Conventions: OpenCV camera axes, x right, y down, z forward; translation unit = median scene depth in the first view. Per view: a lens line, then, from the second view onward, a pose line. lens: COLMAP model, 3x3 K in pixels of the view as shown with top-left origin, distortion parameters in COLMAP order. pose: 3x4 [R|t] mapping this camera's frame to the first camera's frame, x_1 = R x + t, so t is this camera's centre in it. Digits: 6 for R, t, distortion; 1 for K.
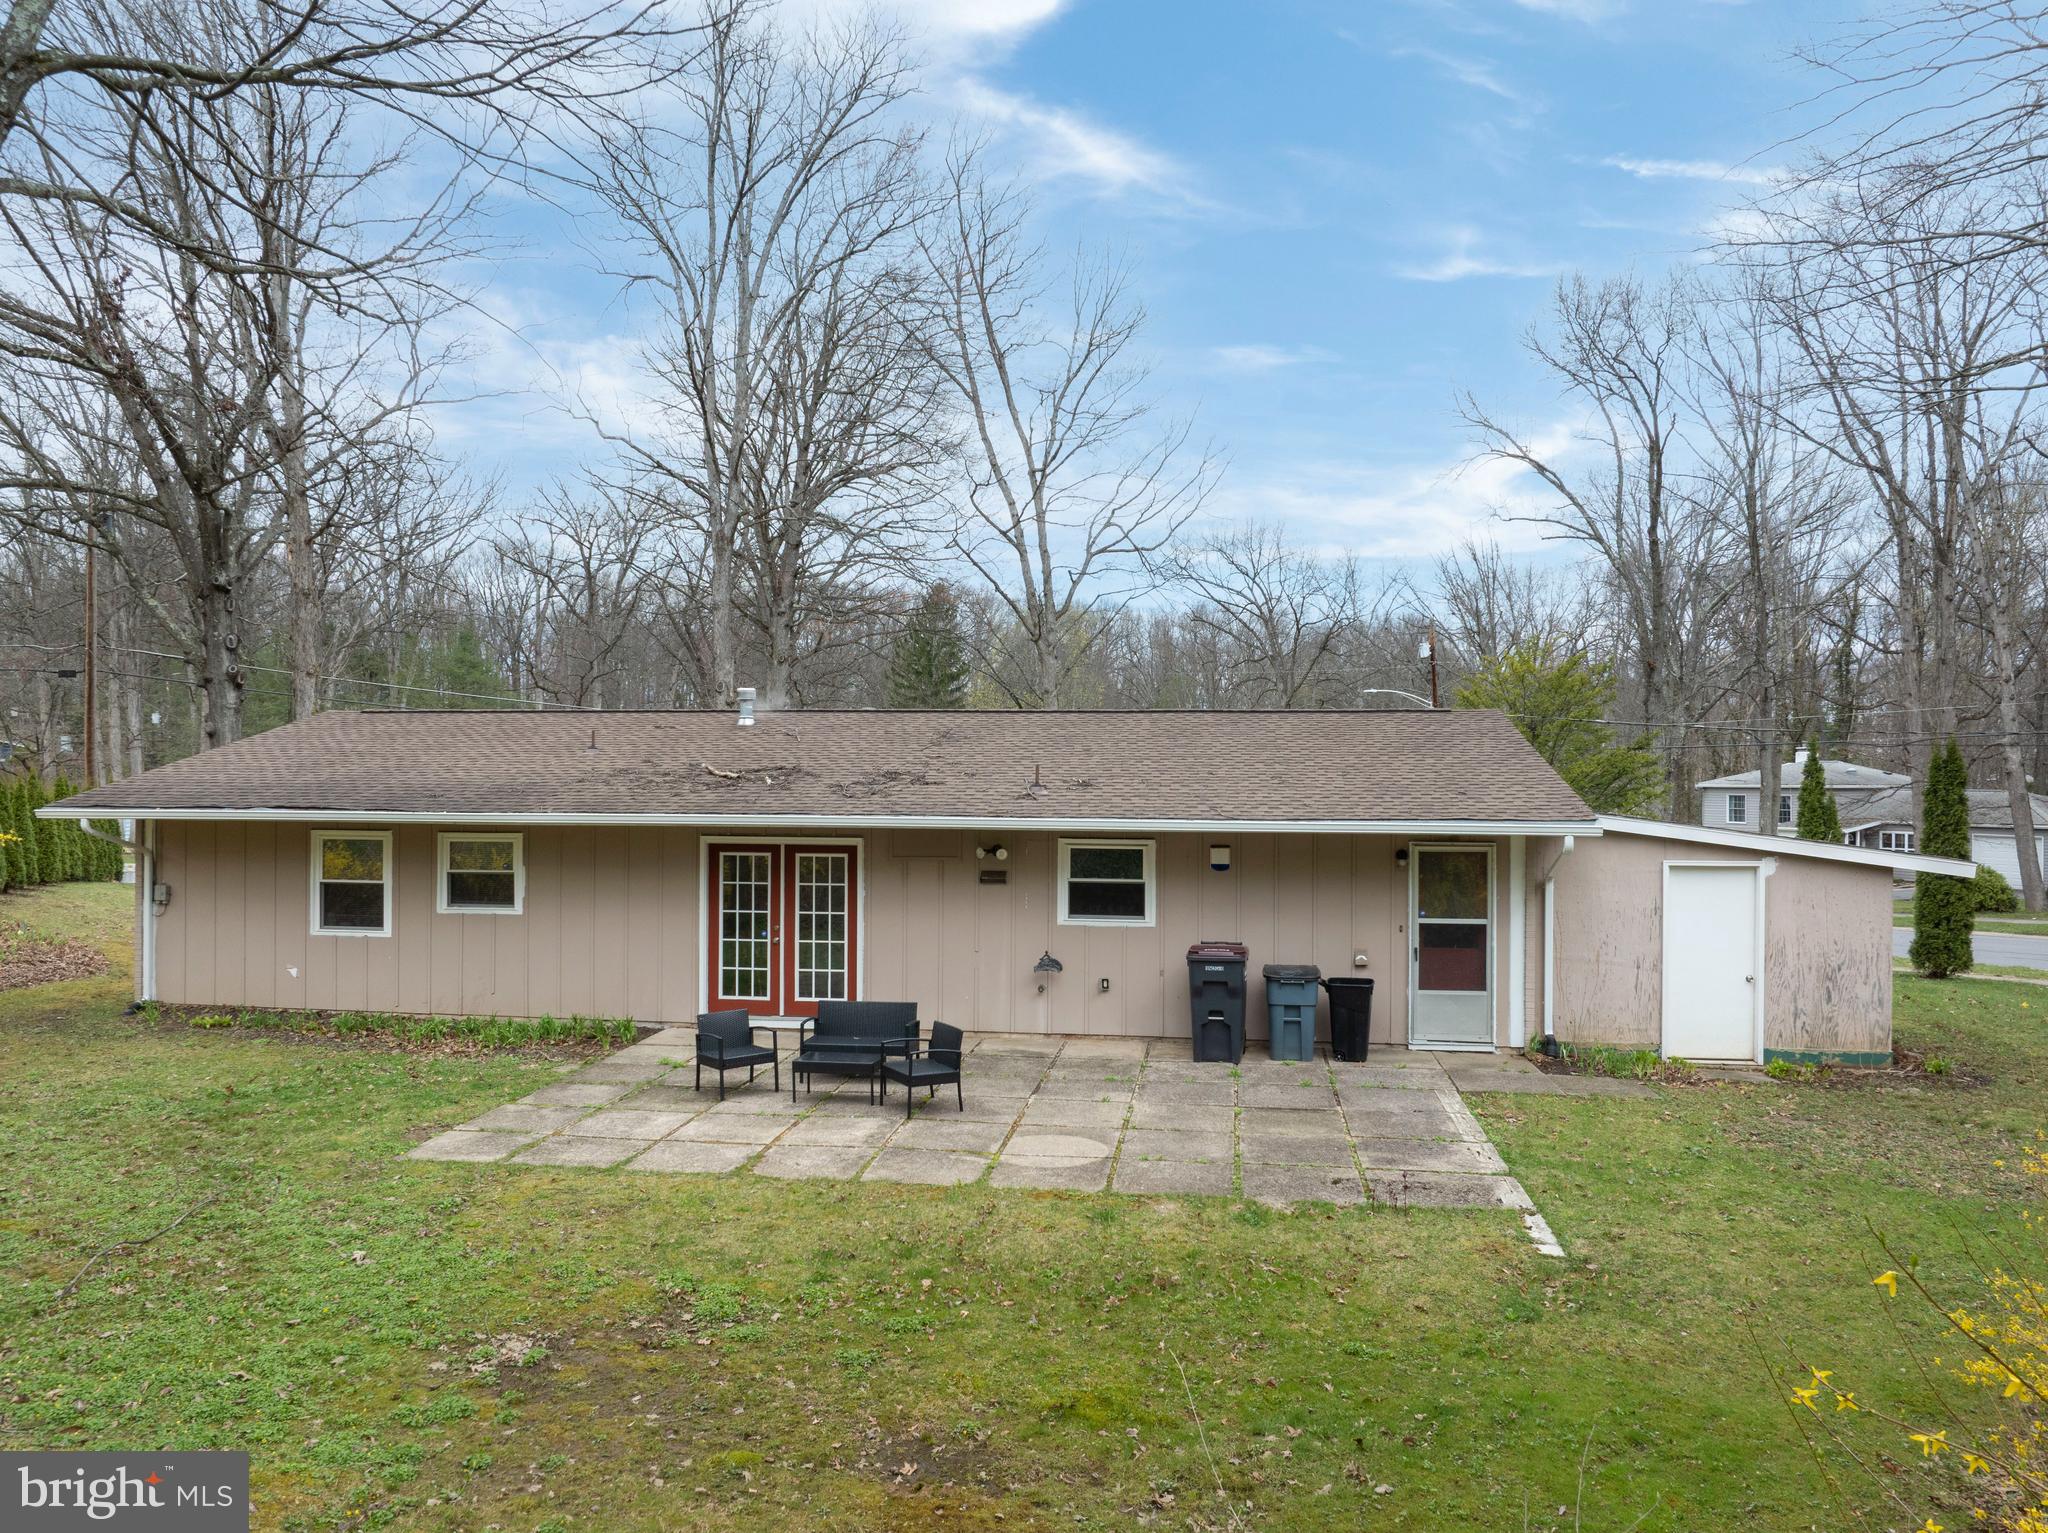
lens RADIAL K [[1418.0, 0, 1024.0], [0, 1418.0, 766.5], [0, 0, 1]] dist [-0.026260, -0.002552]
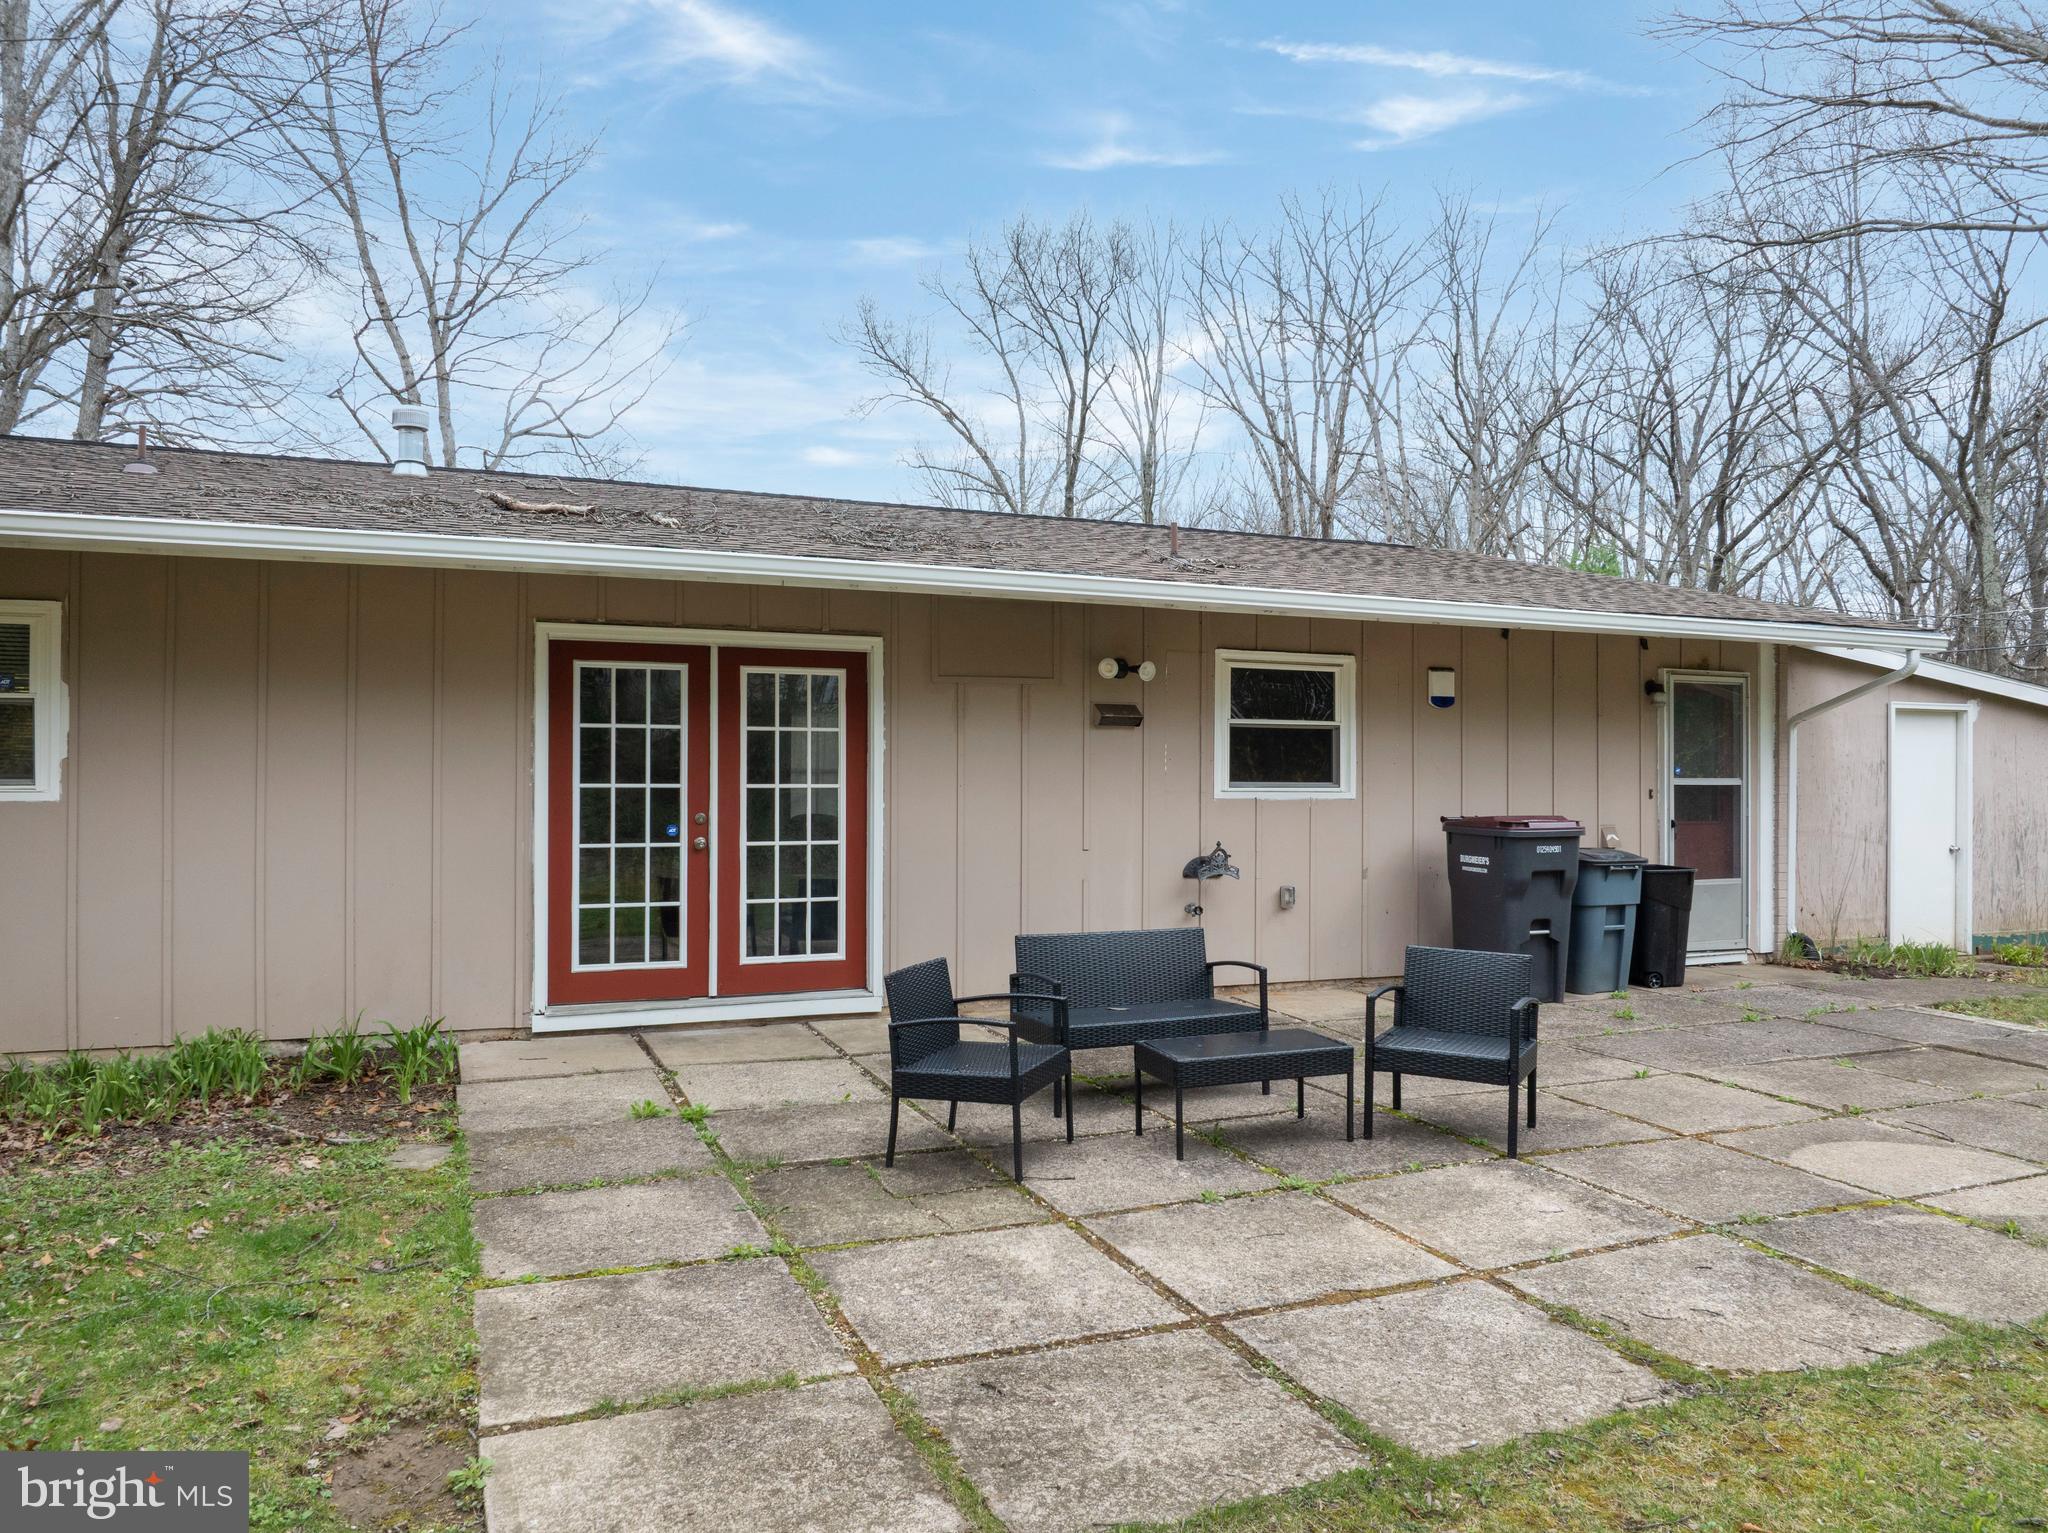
lens RADIAL K [[1434.4, 0, 1024.0], [0, 1434.4, 766.5], [0, 0, 1]] dist [-0.039056, 0.000626]
pose [[0.862510, 0.003203, 0.506030, -0.342822], [-0.005745, 0.999977, 0.003463, 0.098053], [-0.506008, -0.005894, 0.862509, 0.540498]]
